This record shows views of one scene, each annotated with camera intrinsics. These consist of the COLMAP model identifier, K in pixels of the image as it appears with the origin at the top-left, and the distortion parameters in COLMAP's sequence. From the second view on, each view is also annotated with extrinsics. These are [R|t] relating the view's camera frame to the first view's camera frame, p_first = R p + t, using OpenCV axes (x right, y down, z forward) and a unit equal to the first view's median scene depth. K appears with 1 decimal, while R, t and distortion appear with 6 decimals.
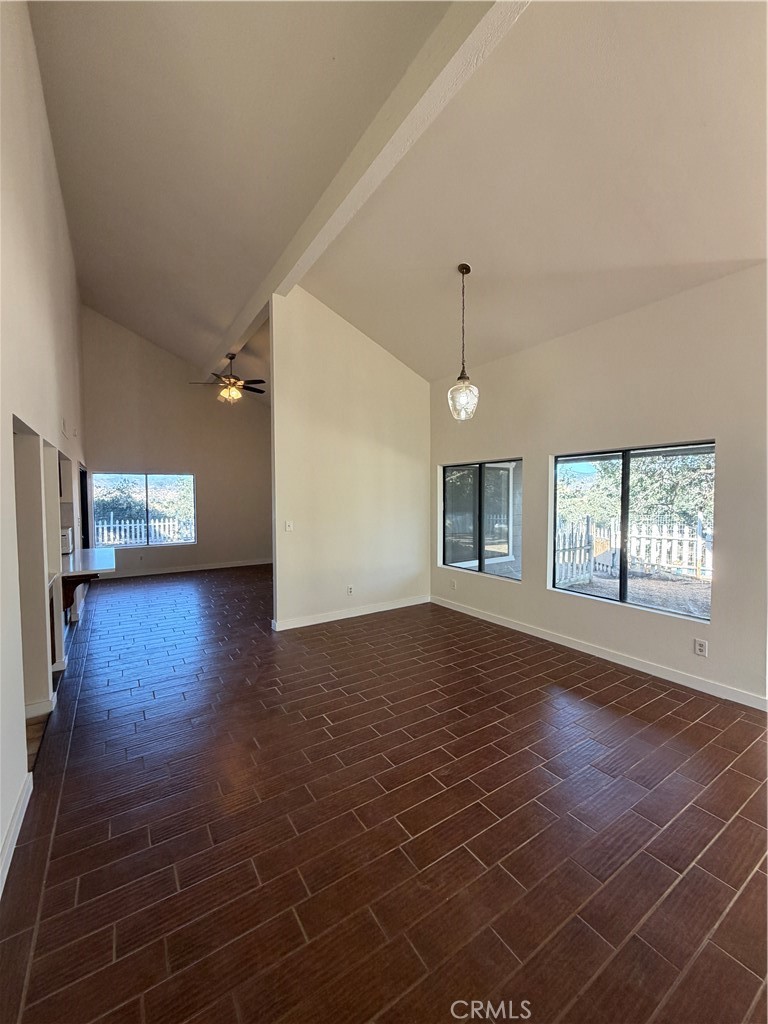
lens RADIAL K [[410.1, 0, 383.2], [0, 410.1, 508.7], [0, 0, 1]] dist [0.001149, -0.000008]
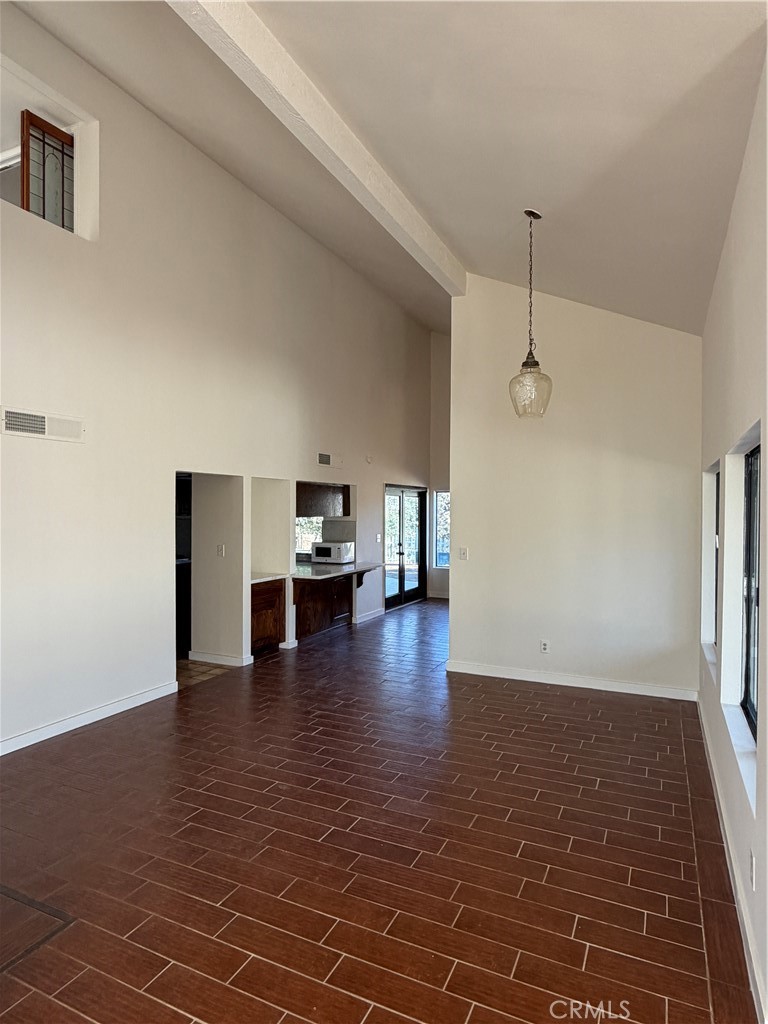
lens RADIAL K [[593.2, 0, 382.2], [0, 593.2, 515.3], [0, 0, 1]] dist [-0.000142, -0.000301]
pose [[0.523751, 0.015995, -0.851721, 0.872293], [-0.034196, 0.999413, -0.002260, -0.037214], [0.851185, 0.030309, 0.523991, 0.214686]]
